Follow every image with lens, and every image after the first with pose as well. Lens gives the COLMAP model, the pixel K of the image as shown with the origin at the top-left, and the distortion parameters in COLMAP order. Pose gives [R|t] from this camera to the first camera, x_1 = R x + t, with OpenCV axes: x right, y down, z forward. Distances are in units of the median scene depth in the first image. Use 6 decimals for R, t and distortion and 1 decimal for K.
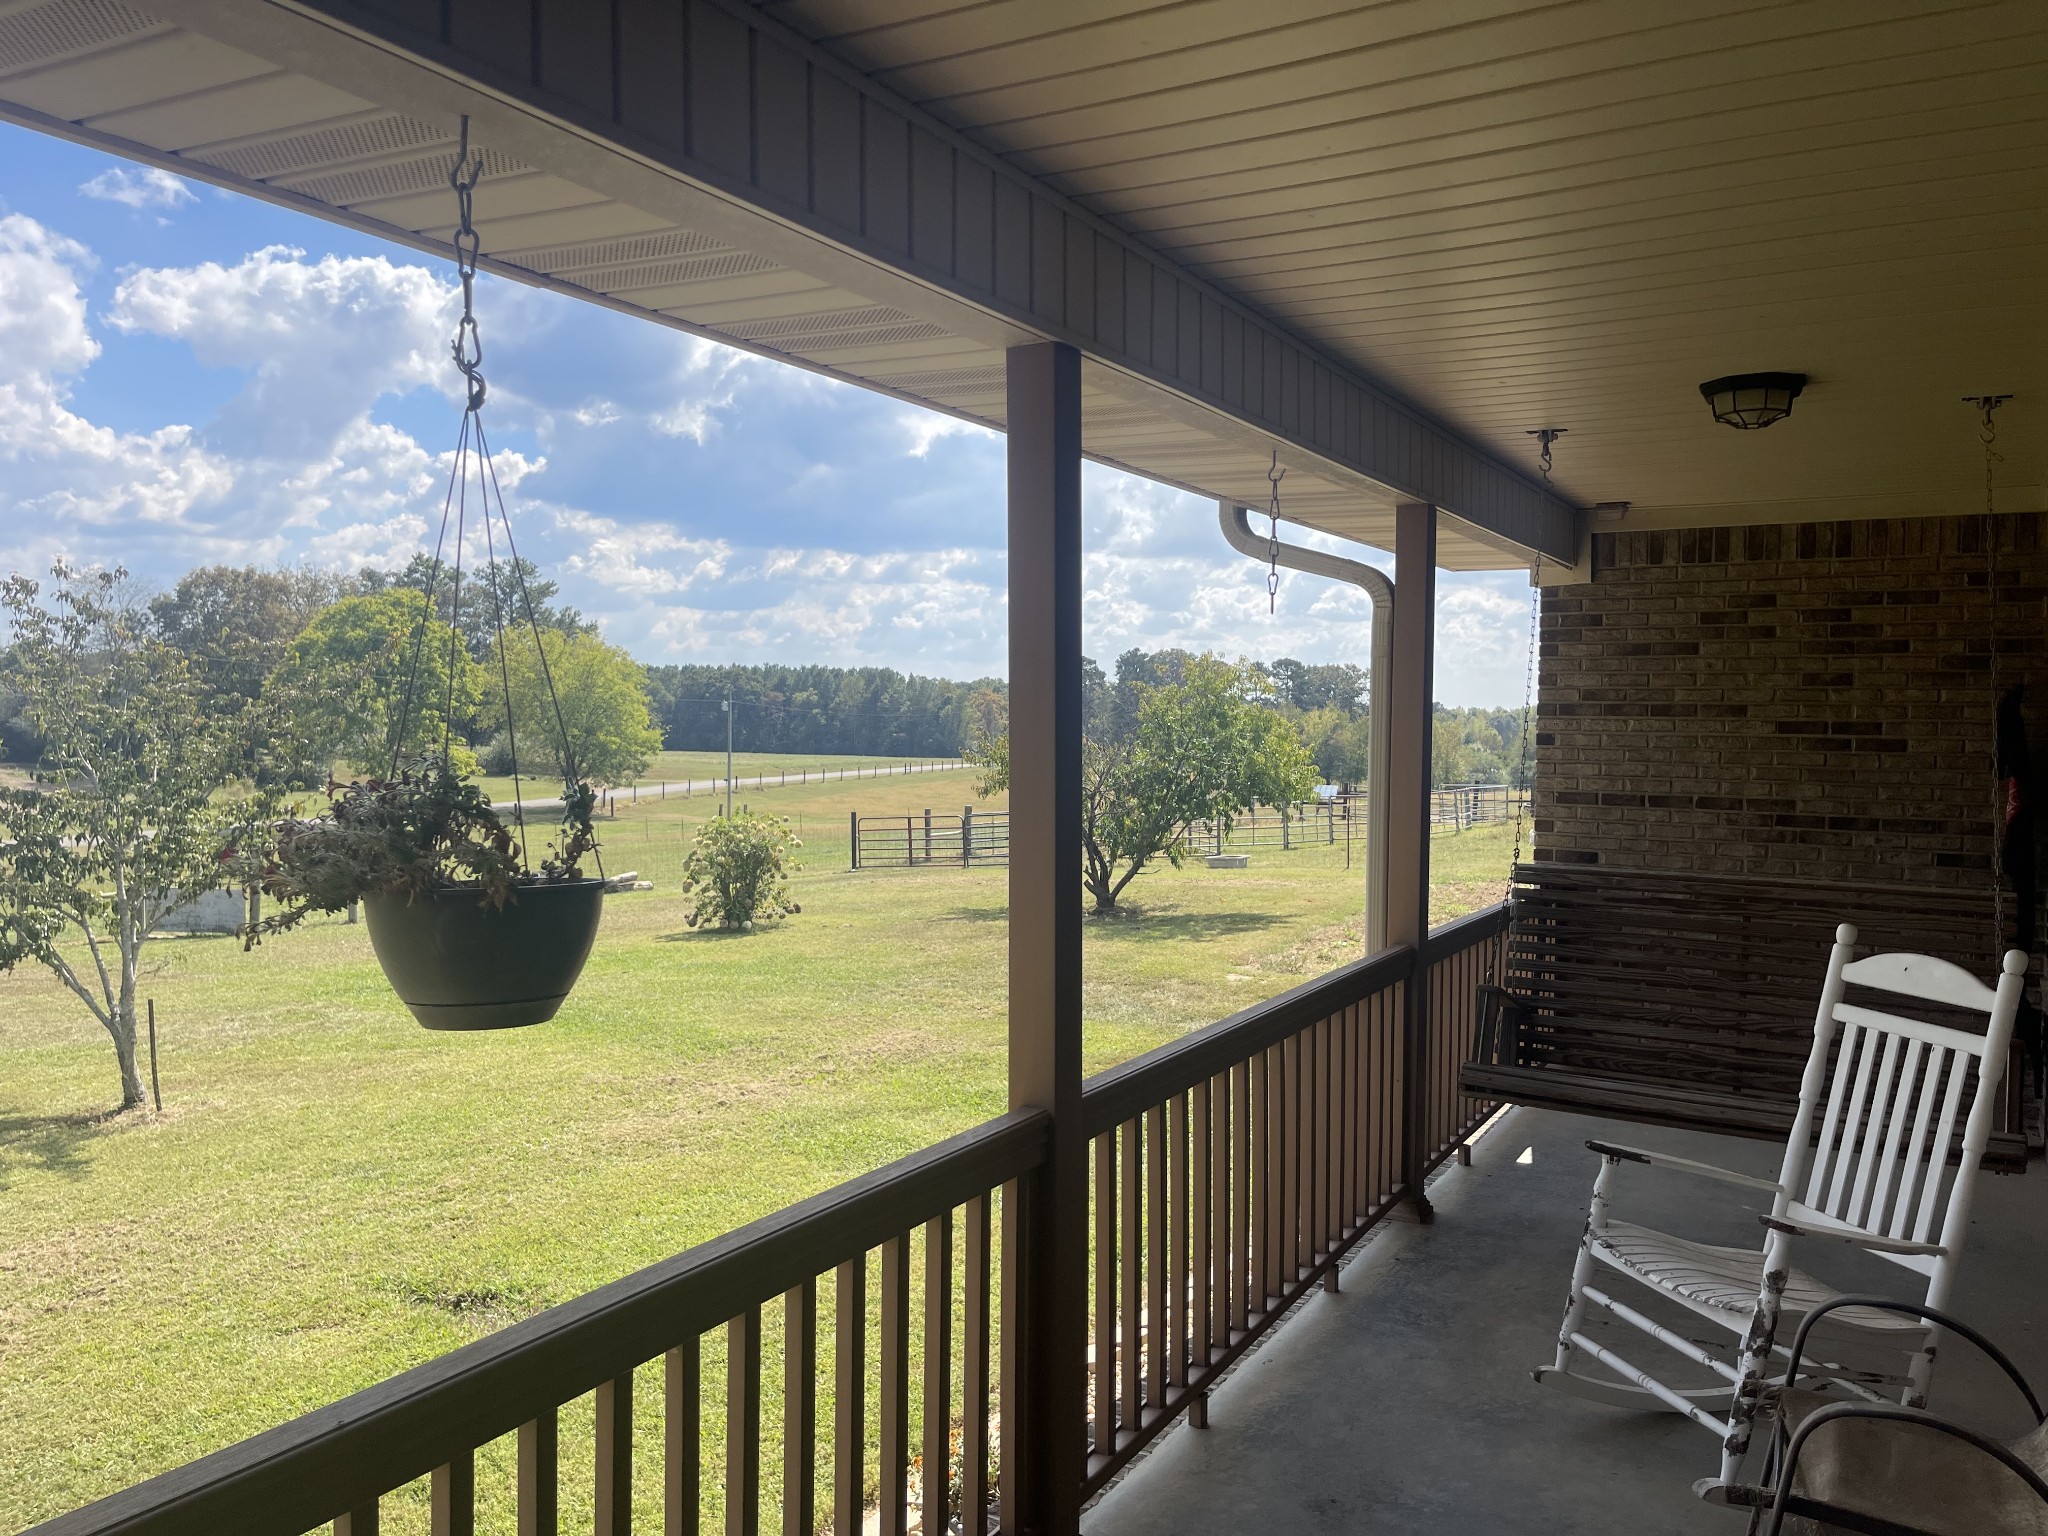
lens RADIAL K [[1547.6, 0, 1023.5], [0, 1547.6, 776.1], [0, 0, 1]] dist [0.033558, -0.020849]
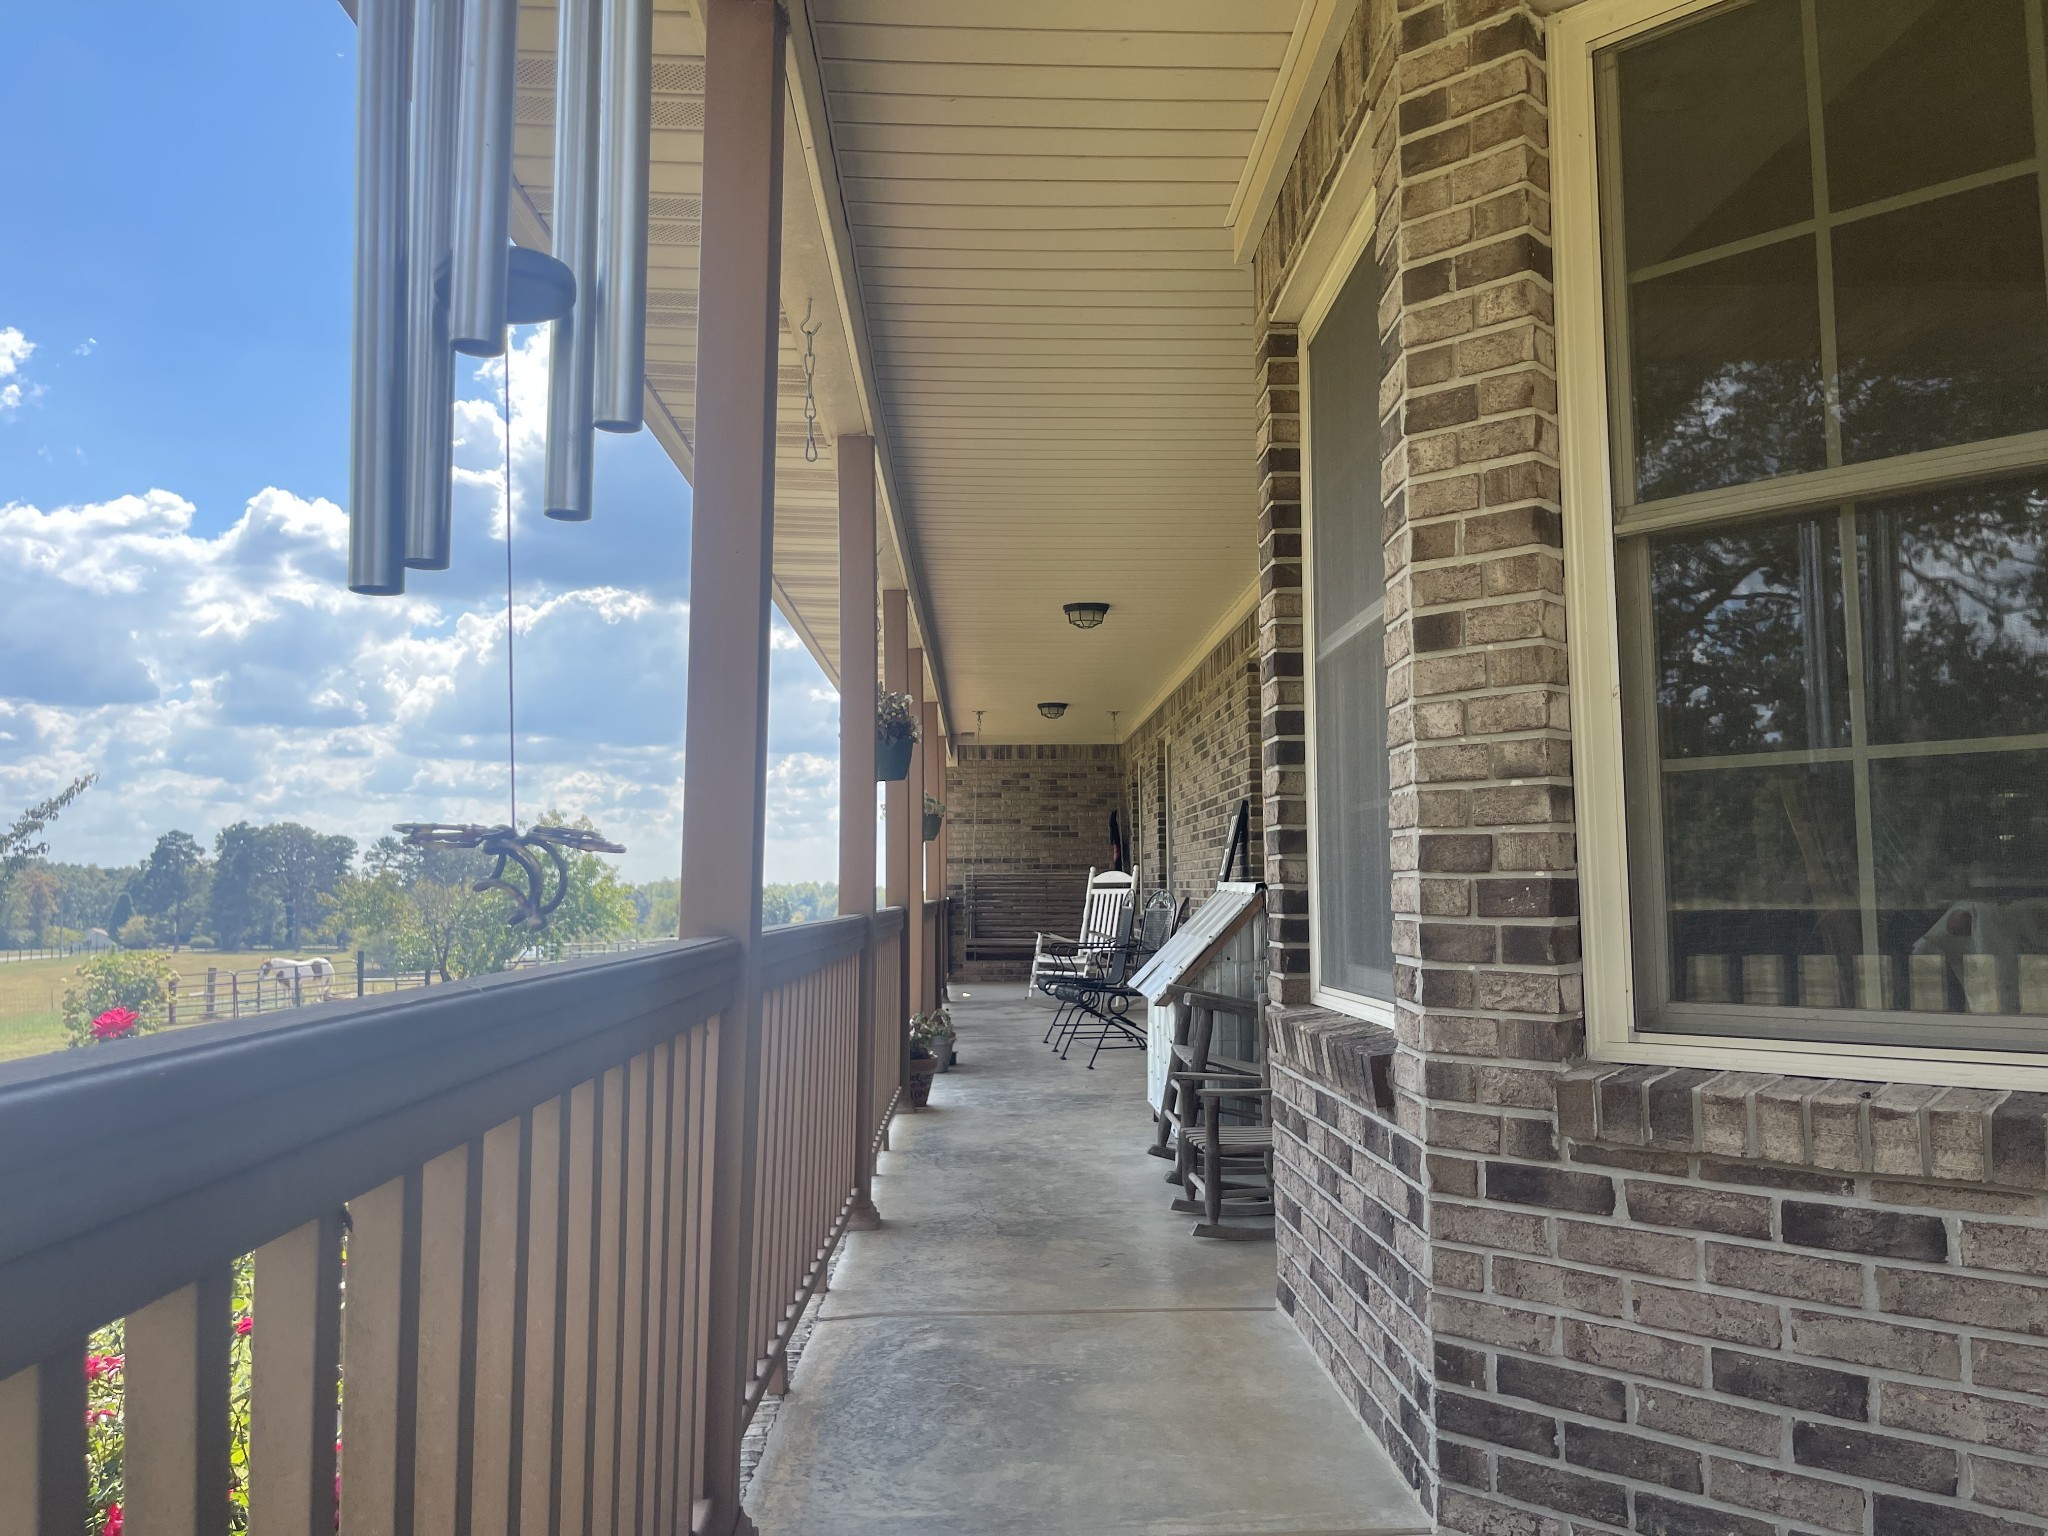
lens RADIAL K [[1547.6, 0, 1022.7], [0, 1547.6, 760.6], [0, 0, 1]] dist [0.033558, -0.020849]
pose [[0.852196, 0.027932, 0.522477, -0.789494], [0.037015, 0.992854, -0.113453, 0.137545], [-0.521912, 0.116024, 0.845072, -1.037545]]
